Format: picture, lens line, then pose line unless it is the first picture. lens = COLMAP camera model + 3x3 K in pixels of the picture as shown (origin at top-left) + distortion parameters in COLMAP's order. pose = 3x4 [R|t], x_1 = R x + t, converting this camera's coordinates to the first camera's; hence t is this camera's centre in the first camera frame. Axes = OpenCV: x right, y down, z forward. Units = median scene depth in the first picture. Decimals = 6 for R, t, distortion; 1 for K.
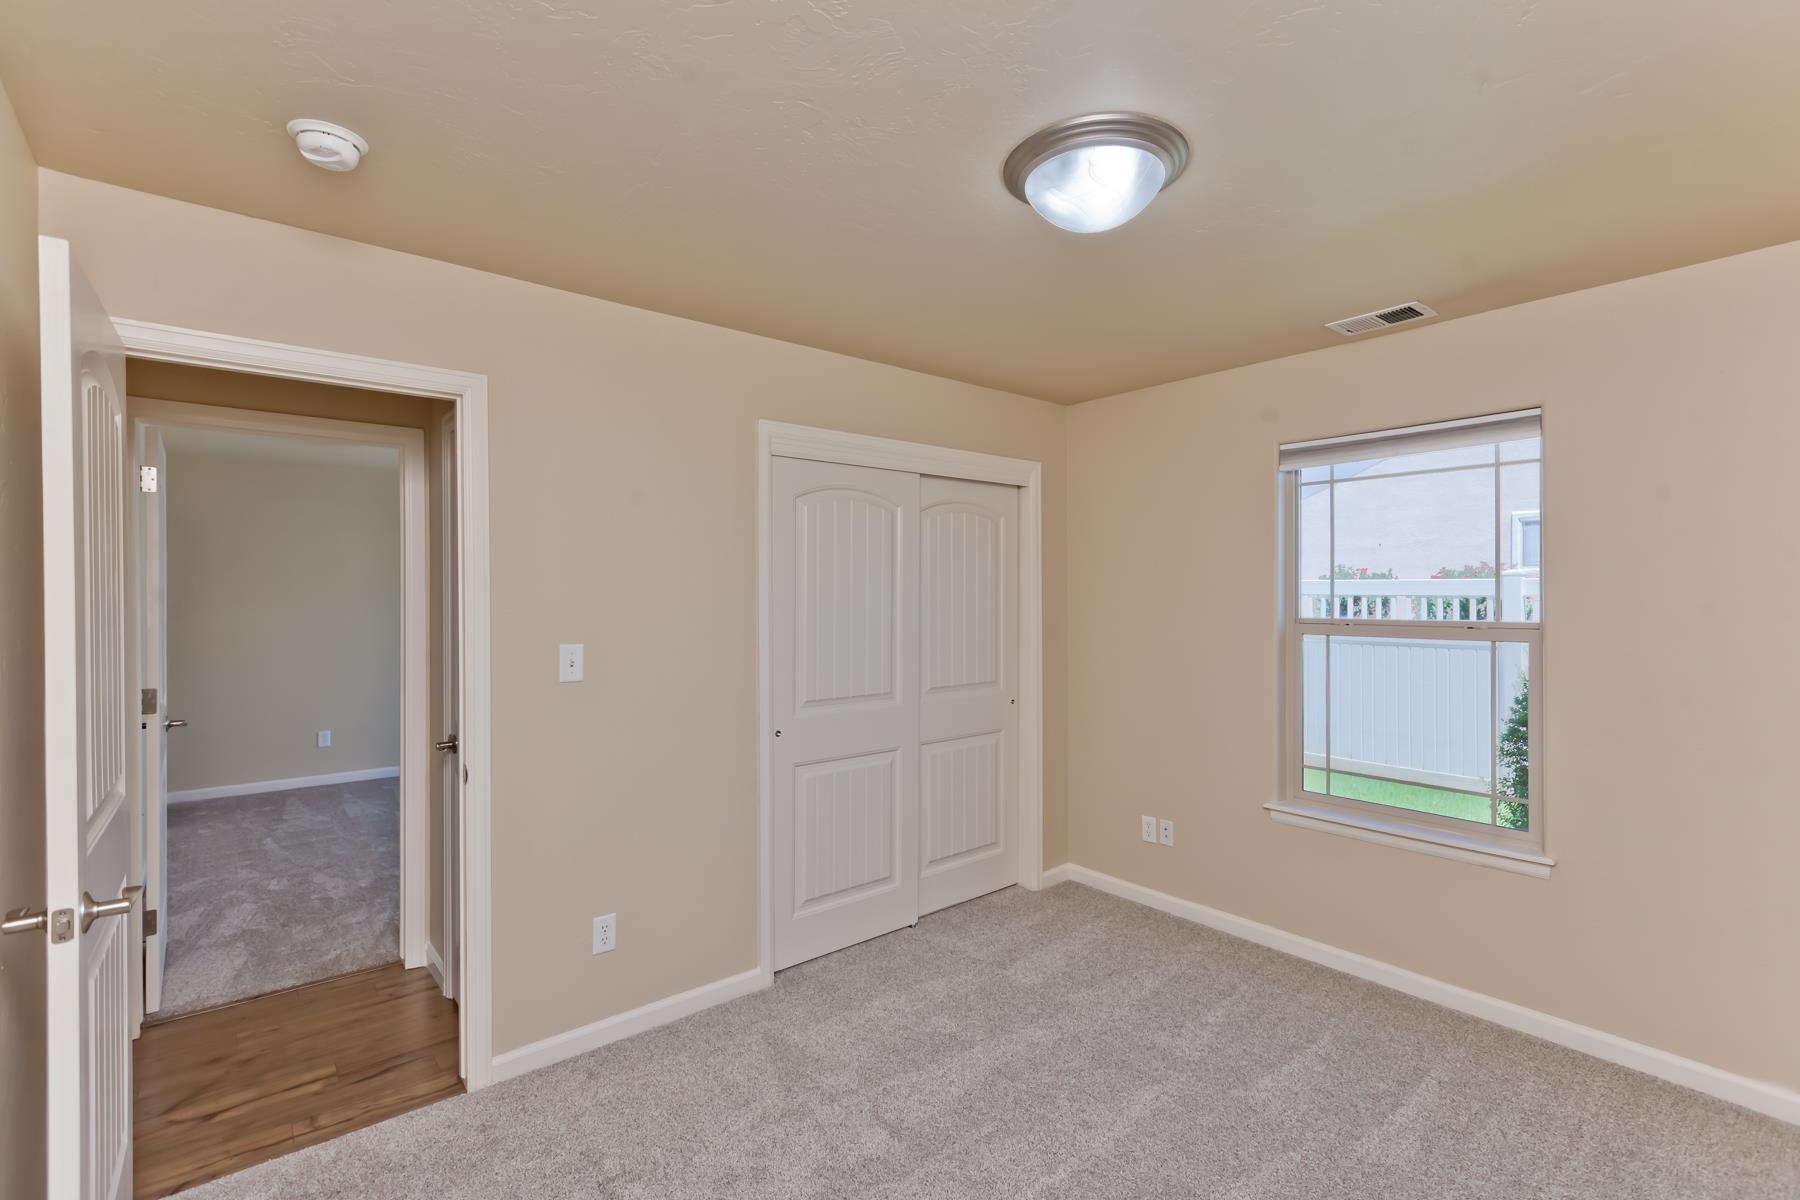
lens RADIAL K [[819.2, 0, 894.8], [0, 819.2, 594.5], [0, 0, 1]] dist [0.001608, -0.000665]
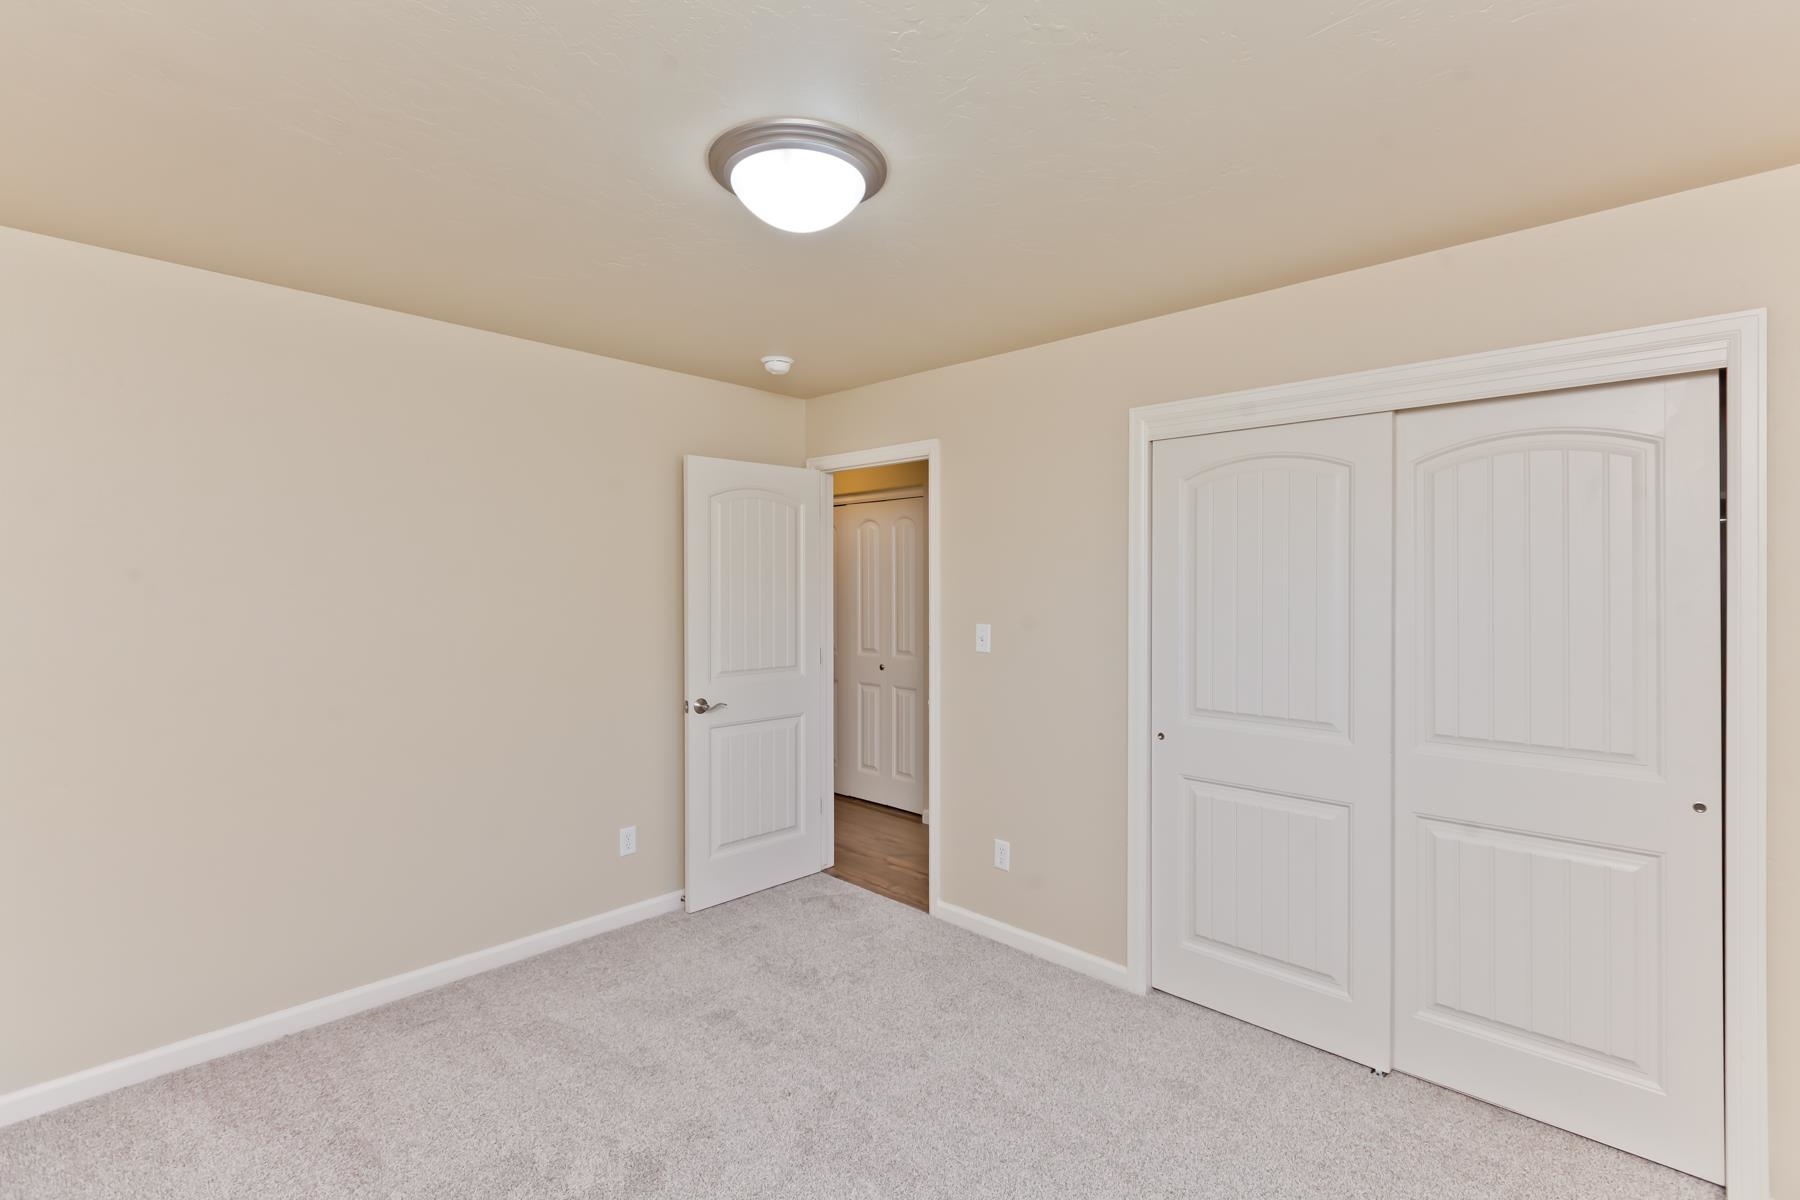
lens RADIAL K [[808.3, 0, 911.4], [0, 808.3, 591.7], [0, 0, 1]] dist [0.001209, -0.000010]
pose [[0.121068, 0.008261, -0.992610, 0.378366], [-0.004706, 0.999959, 0.007748, -0.000733], [0.992633, 0.003734, 0.121102, 0.309735]]
